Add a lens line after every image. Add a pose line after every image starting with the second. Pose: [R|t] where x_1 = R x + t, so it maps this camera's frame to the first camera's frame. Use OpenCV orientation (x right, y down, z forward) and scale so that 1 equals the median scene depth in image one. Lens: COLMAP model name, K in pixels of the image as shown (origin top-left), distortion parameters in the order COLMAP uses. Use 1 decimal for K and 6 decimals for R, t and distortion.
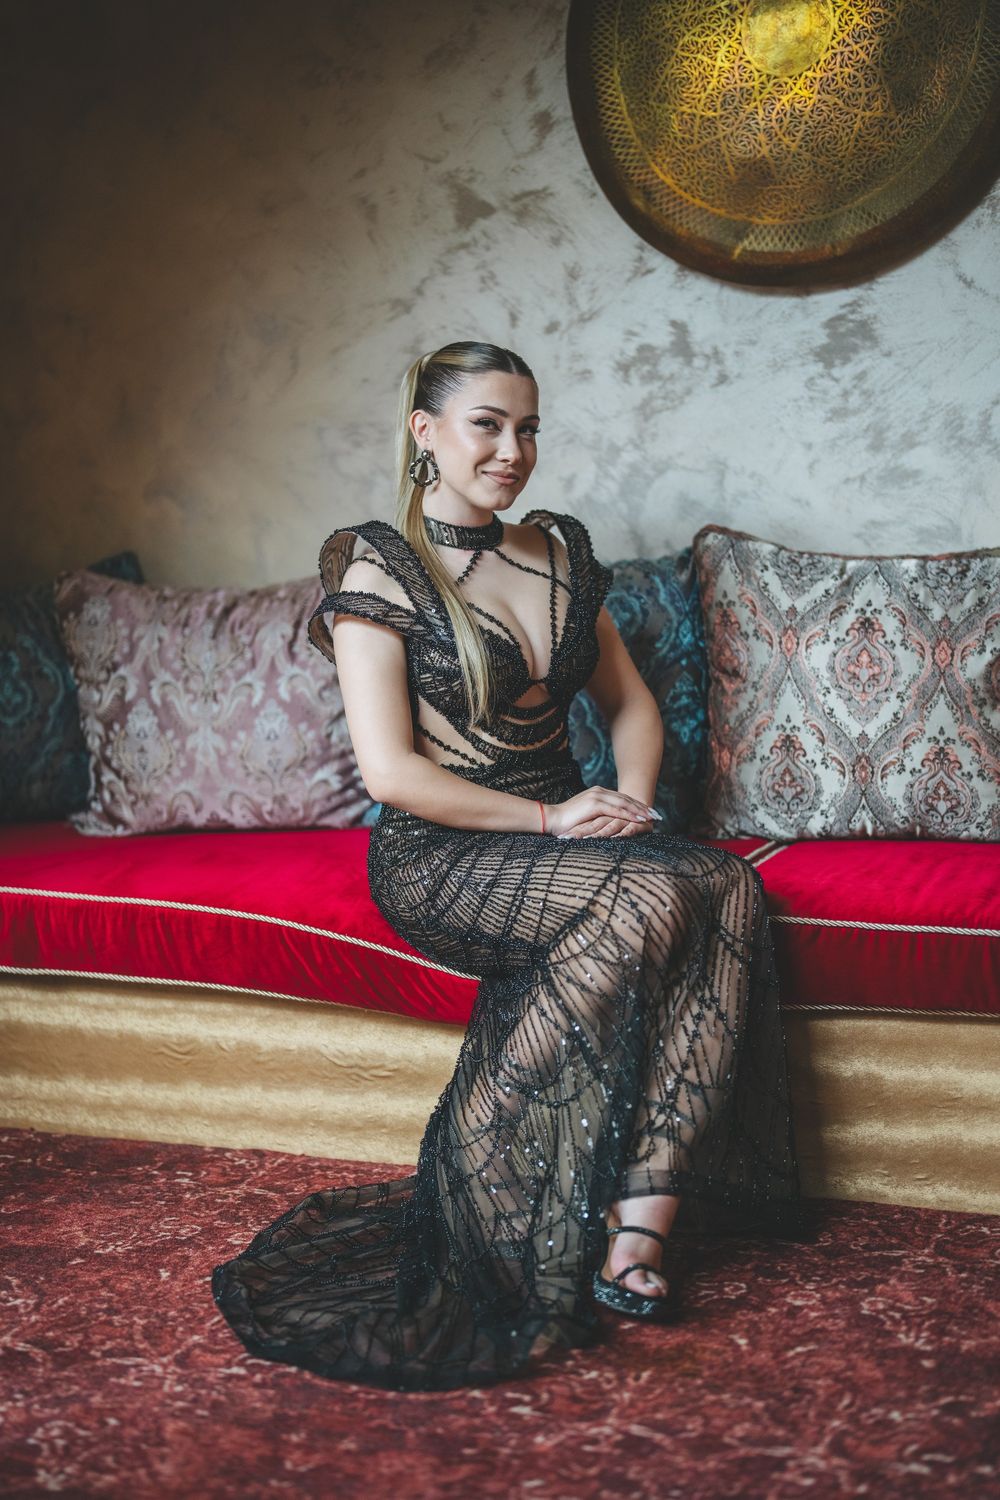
lens RADIAL K [[2046.2, 0, 489.2], [0, 2046.2, 759.4], [0, 0, 1]] dist [-0.127012, 0.931403]
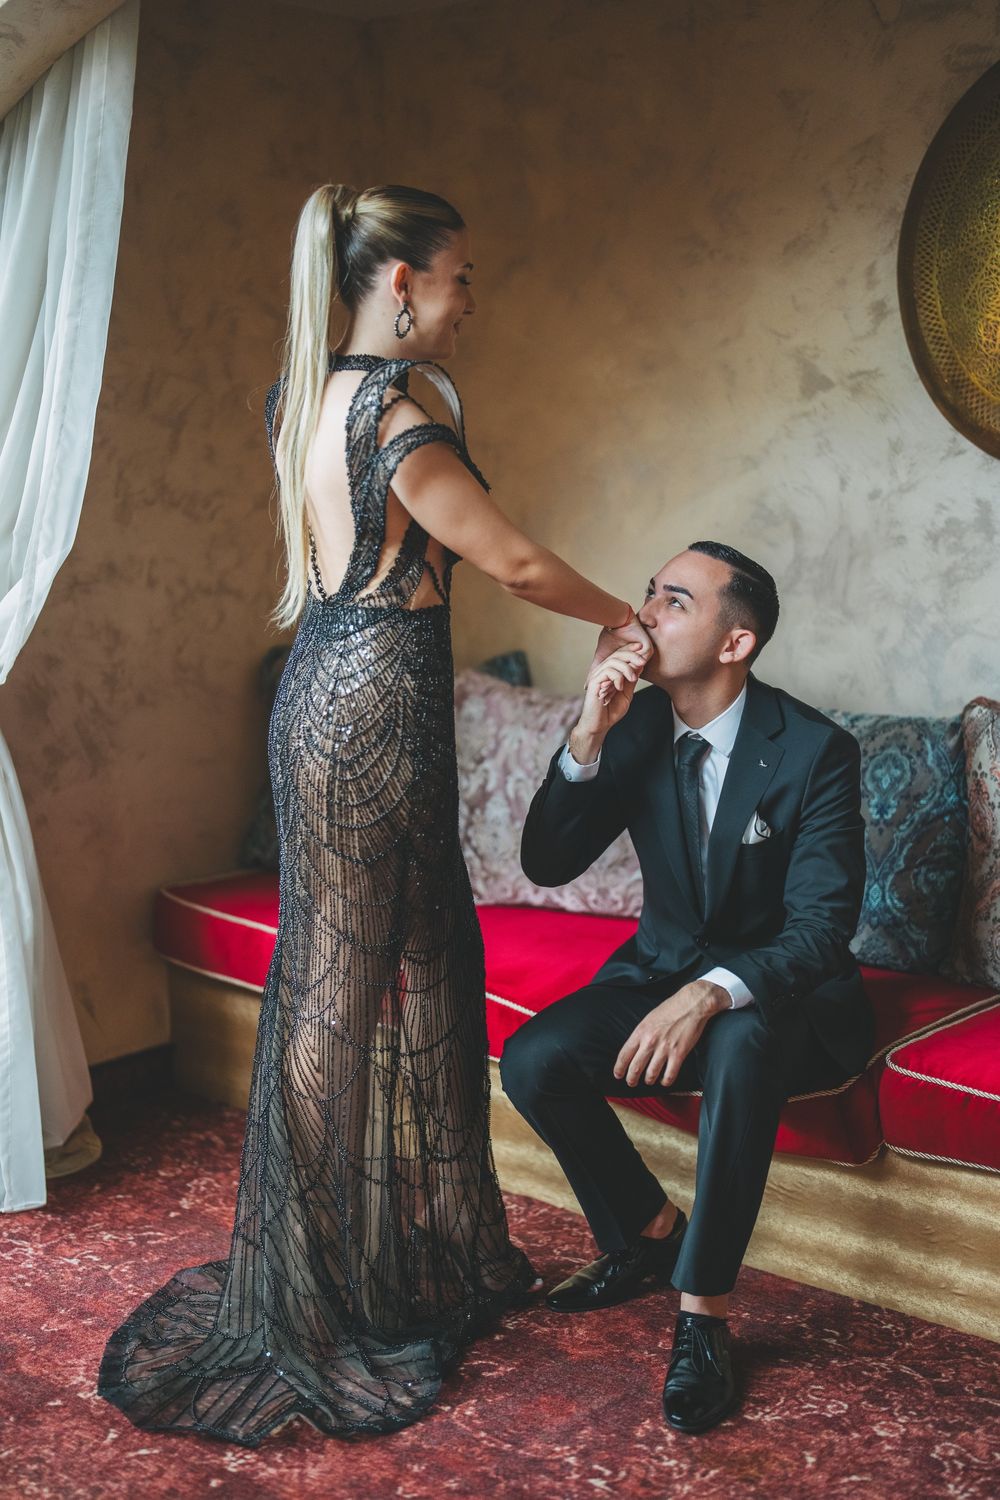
lens RADIAL K [[2067.4, 0, 505.2], [0, 2067.4, 743.8], [0, 0, 1]] dist [-0.162095, 1.100029]
pose [[0.947250, 0.091836, -0.307056, 0.209332], [-0.080766, 0.995548, 0.048598, -0.123928], [0.310152, -0.021235, 0.950450, -0.129979]]
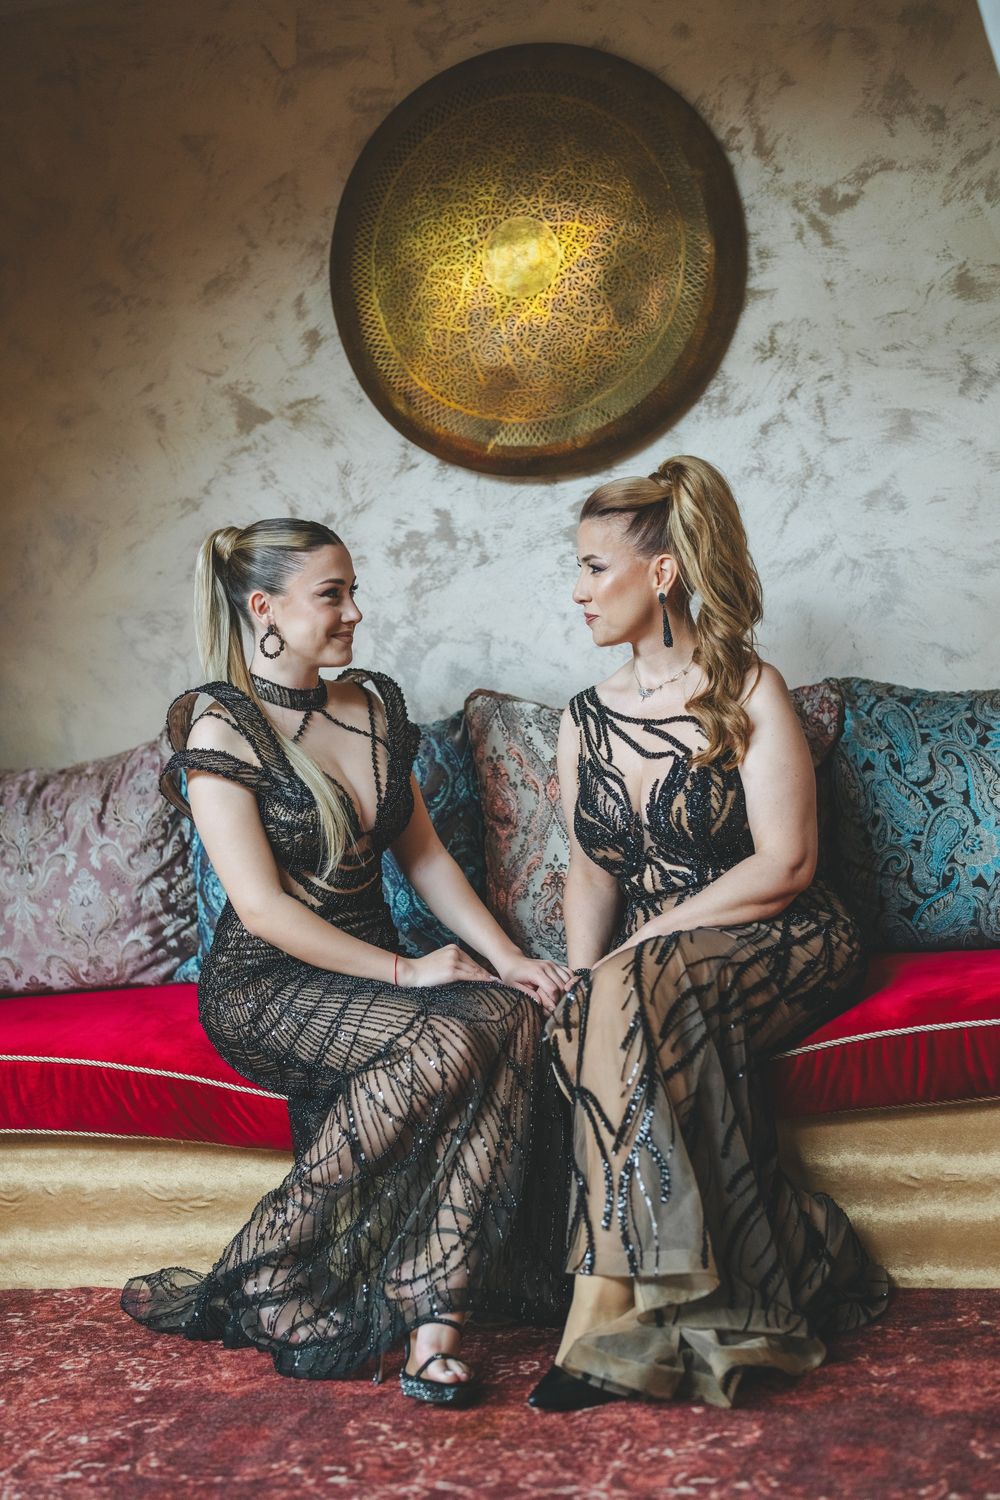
lens RADIAL K [[2052.3, 0, 501.2], [0, 2052.3, 753.4], [0, 0, 1]] dist [-0.150278, 1.030782]
pose [[0.993817, -0.043877, 0.101995, 0.005421], [0.053555, 0.994115, -0.094170, 0.025480], [-0.097262, 0.099051, 0.990318, -0.101370]]
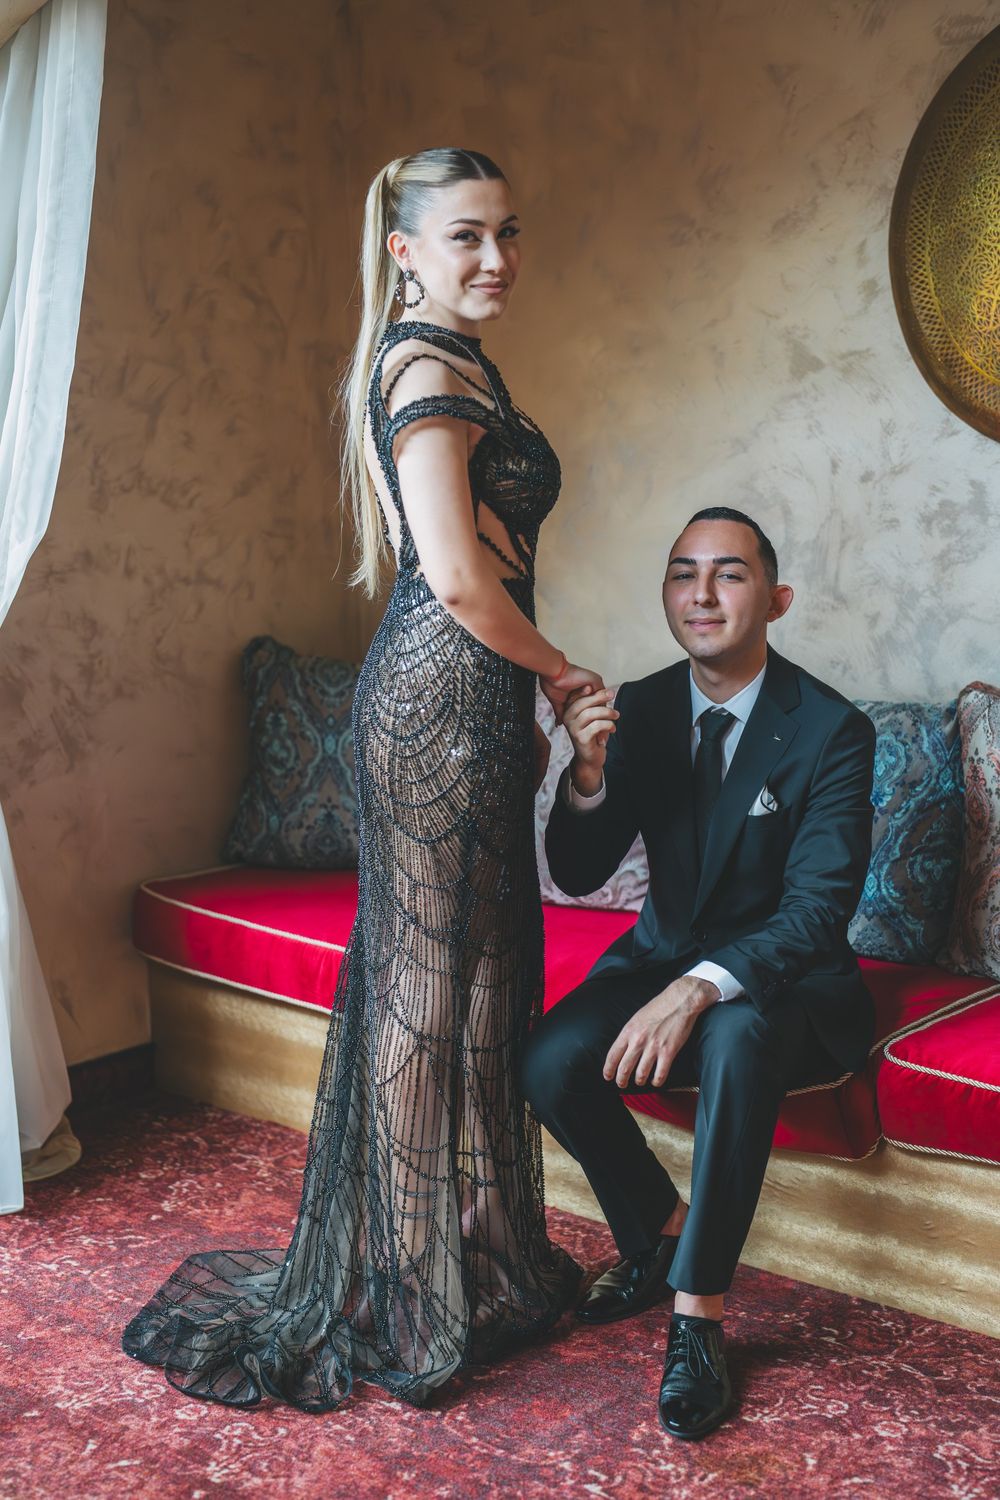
lens RADIAL K [[2067.4, 0, 520.8], [0, 2067.4, 746.4], [0, 0, 1]] dist [-0.163240, 1.103019]
pose [[0.952560, 0.085972, -0.291956, 0.200263], [-0.075186, 0.996014, 0.047990, -0.115844], [0.294918, -0.023763, 0.955227, -0.106855]]
